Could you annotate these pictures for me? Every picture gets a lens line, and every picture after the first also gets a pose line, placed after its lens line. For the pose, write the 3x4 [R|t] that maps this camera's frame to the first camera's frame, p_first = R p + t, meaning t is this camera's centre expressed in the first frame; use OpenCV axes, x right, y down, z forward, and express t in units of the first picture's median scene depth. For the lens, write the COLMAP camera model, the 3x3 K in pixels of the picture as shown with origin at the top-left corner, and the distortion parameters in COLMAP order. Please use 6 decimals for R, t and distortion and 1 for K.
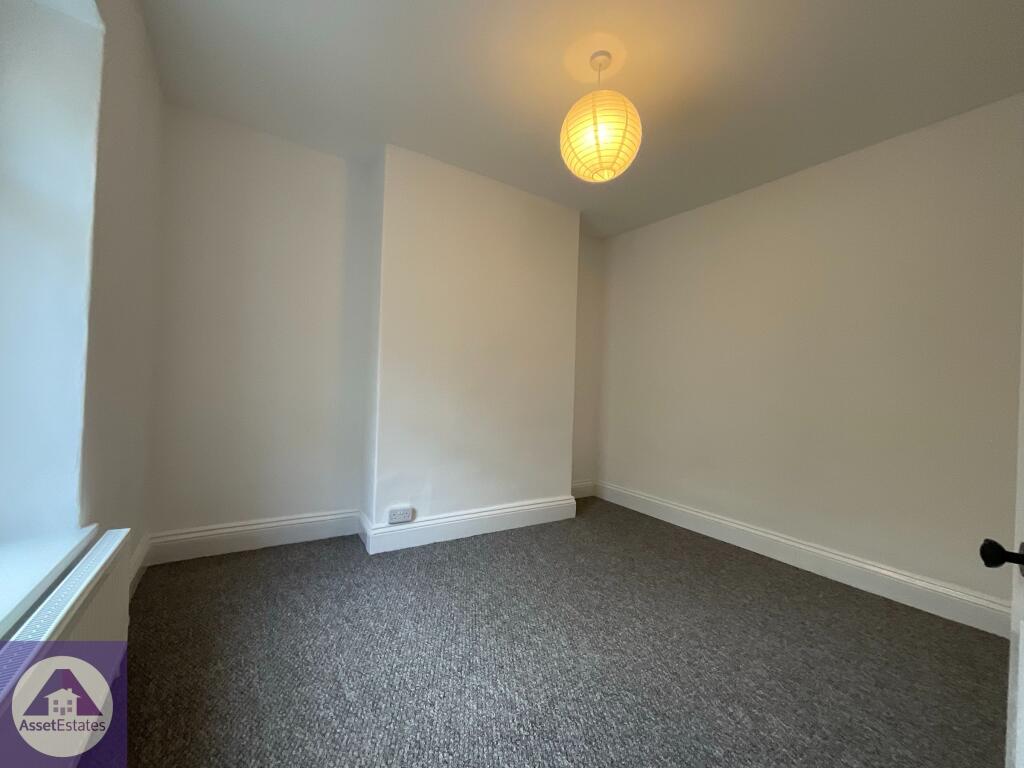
lens RADIAL K [[412.7, 0, 512.0], [0, 412.7, 384.0], [0, 0, 1]] dist [0.000947, 0.000097]
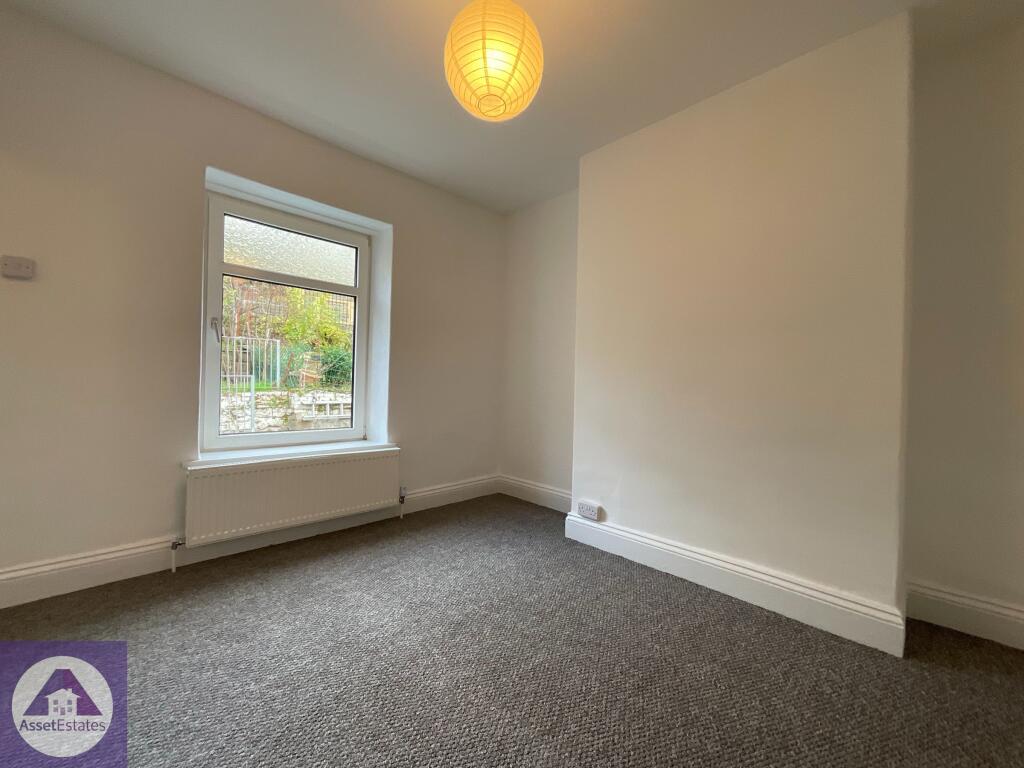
lens RADIAL K [[412.7, 0, 512.0], [0, 412.7, 384.0], [0, 0, 1]] dist [0.000947, 0.000097]
pose [[0.212360, -0.031302, -0.976690, 0.661906], [-0.019010, 0.999165, -0.036155, 0.051395], [0.977007, 0.026245, 0.211588, 0.589607]]
